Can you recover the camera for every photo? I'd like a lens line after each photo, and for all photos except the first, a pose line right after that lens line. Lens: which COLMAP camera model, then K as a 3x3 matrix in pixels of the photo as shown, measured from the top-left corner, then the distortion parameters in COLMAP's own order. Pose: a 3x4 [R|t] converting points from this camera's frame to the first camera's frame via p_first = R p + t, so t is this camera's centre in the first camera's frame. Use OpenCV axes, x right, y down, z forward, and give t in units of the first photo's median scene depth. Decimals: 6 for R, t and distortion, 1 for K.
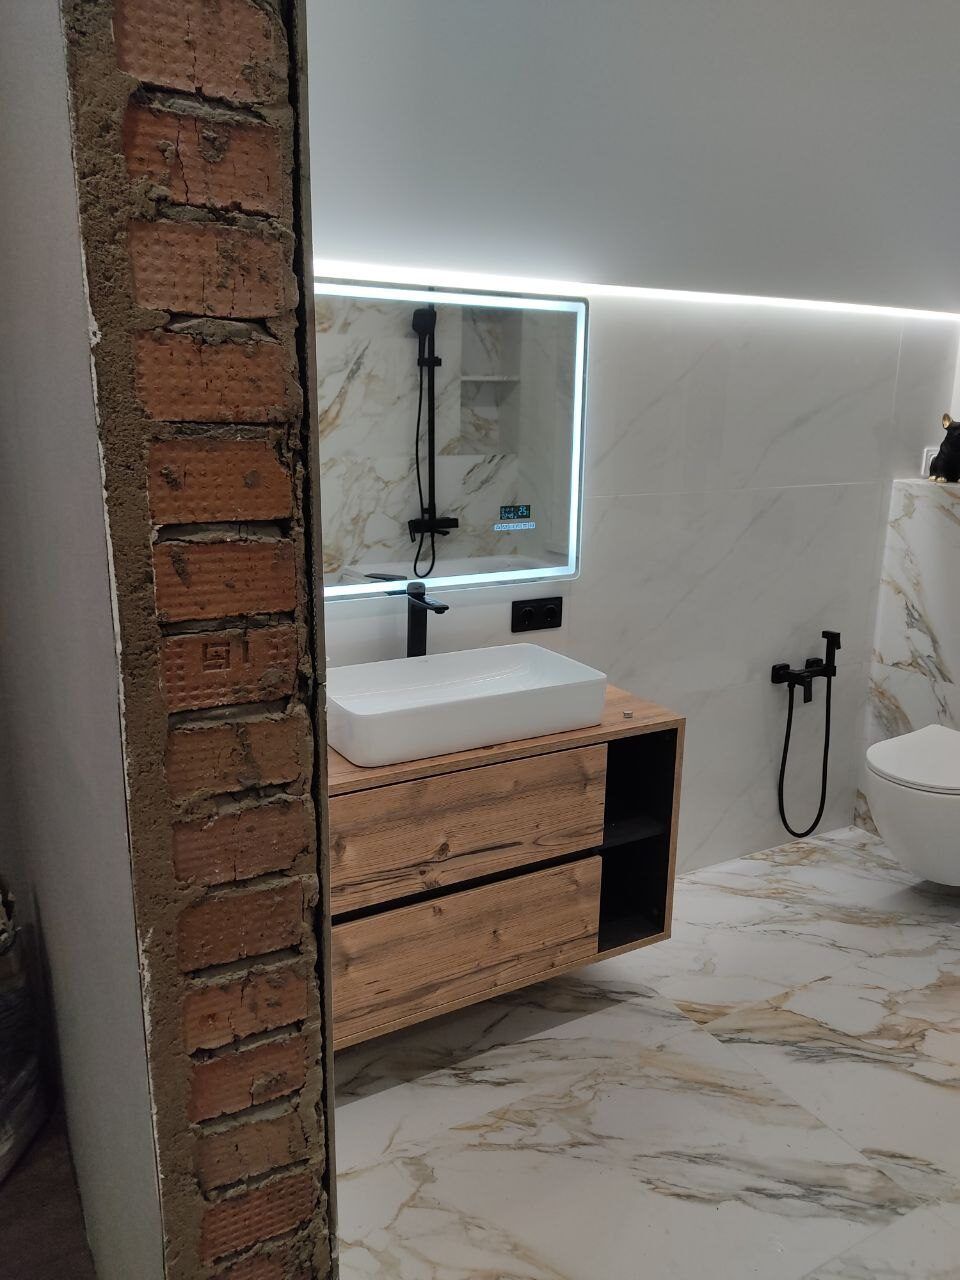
lens RADIAL K [[929.4, 0, 480.0], [0, 929.4, 640.0], [0, 0, 1]] dist [0.107490, -0.179023]
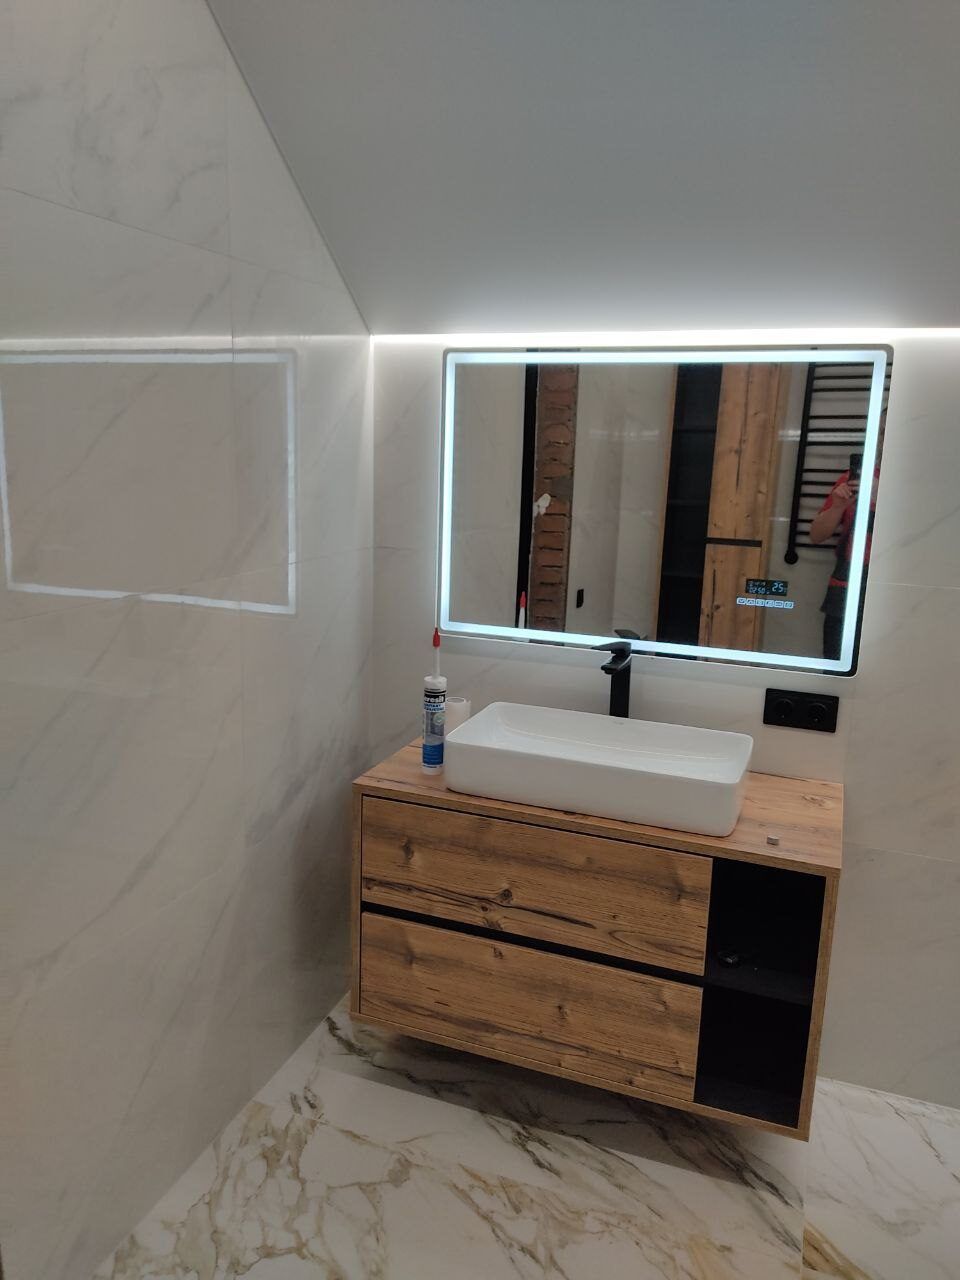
lens RADIAL K [[929.4, 0, 480.0], [0, 929.4, 640.0], [0, 0, 1]] dist [0.107490, -0.179023]
pose [[0.646854, 0.161924, -0.745225, 0.609566], [-0.207548, 0.977692, 0.032284, -0.069123], [0.733828, 0.133787, 0.666031, 0.244131]]
